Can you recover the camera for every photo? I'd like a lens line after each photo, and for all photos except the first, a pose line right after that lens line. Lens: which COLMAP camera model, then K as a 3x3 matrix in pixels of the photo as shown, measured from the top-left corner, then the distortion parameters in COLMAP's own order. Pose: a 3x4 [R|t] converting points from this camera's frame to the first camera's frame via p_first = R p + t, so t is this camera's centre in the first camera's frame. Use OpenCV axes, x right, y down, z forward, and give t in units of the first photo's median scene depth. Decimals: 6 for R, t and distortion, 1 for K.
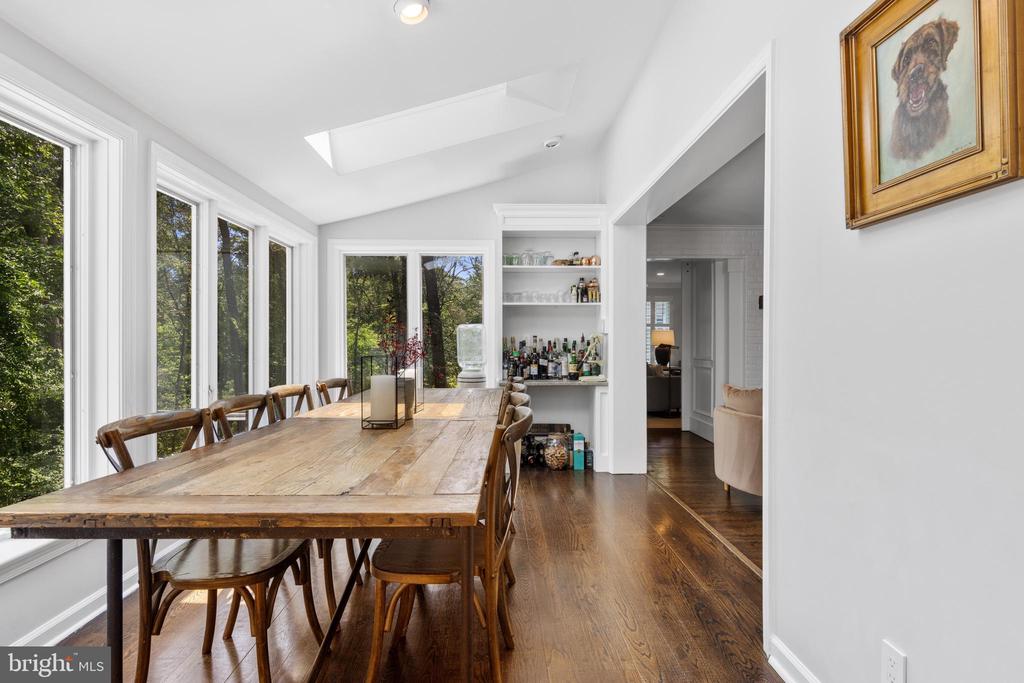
lens RADIAL K [[522.0, 0, 514.7], [0, 522.0, 339.9], [0, 0, 1]] dist [0.011929, -0.002898]
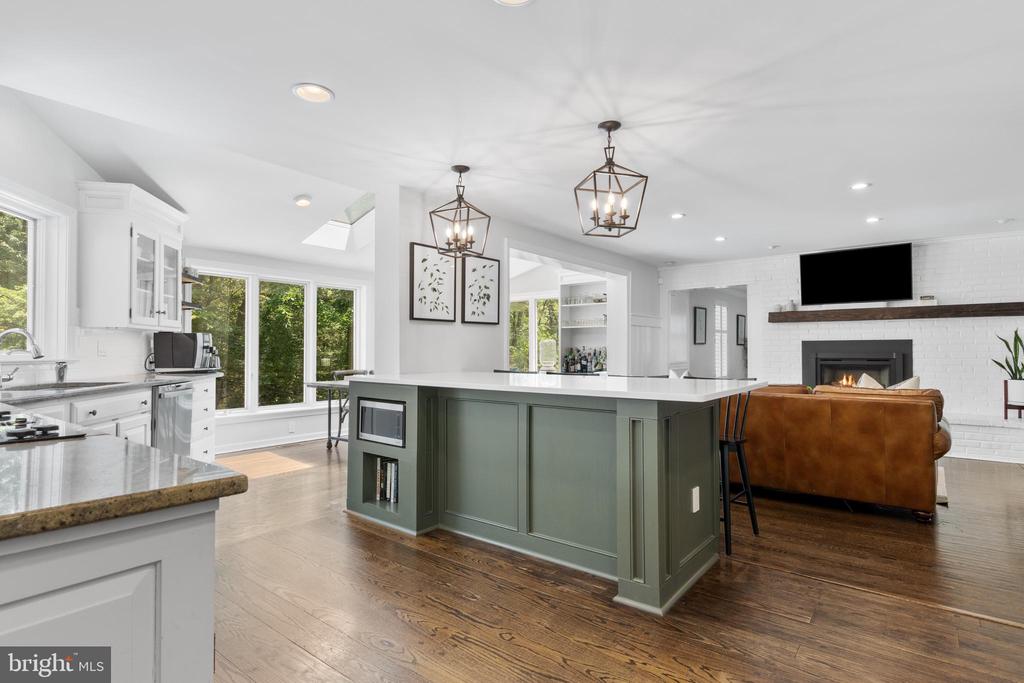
lens RADIAL K [[522.0, 0, 510.0], [0, 522.0, 344.2], [0, 0, 1]] dist [0.011929, -0.002898]
pose [[0.770767, -0.006369, -0.637085, 0.919173], [0.003335, 0.999977, -0.005961, -0.005492], [0.637108, 0.002470, 0.770771, -0.412680]]
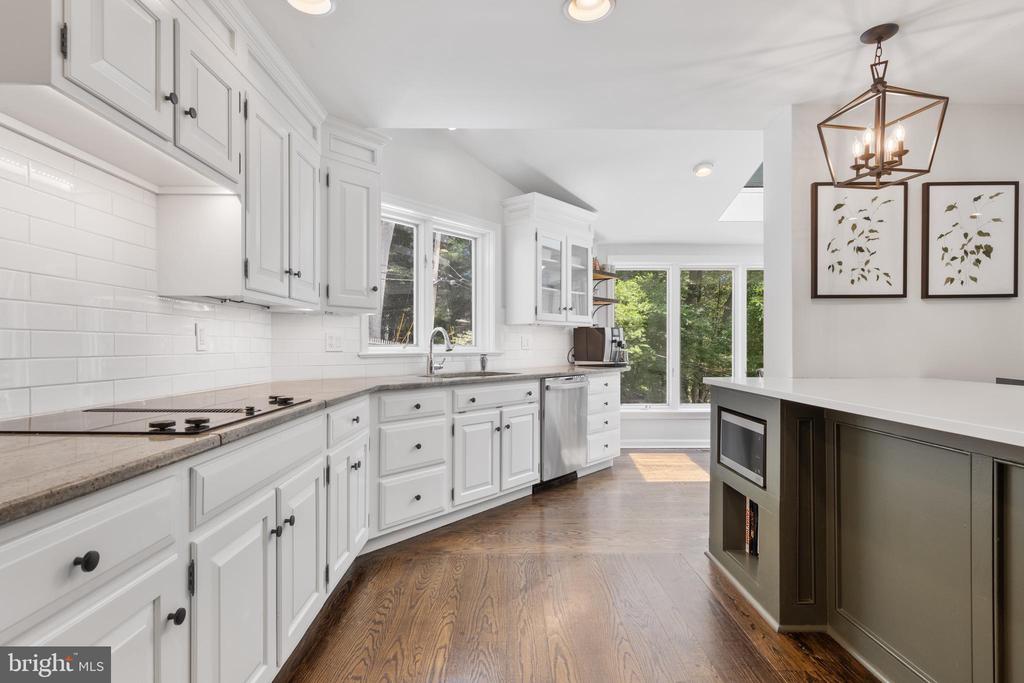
lens RADIAL K [[522.0, 0, 513.8], [0, 522.0, 345.1], [0, 0, 1]] dist [0.011929, -0.002898]
pose [[-0.009158, 0.001507, -0.999957, 0.833999], [0.009308, 0.999956, 0.001421, -0.003388], [0.999915, -0.009295, -0.009172, -0.185824]]
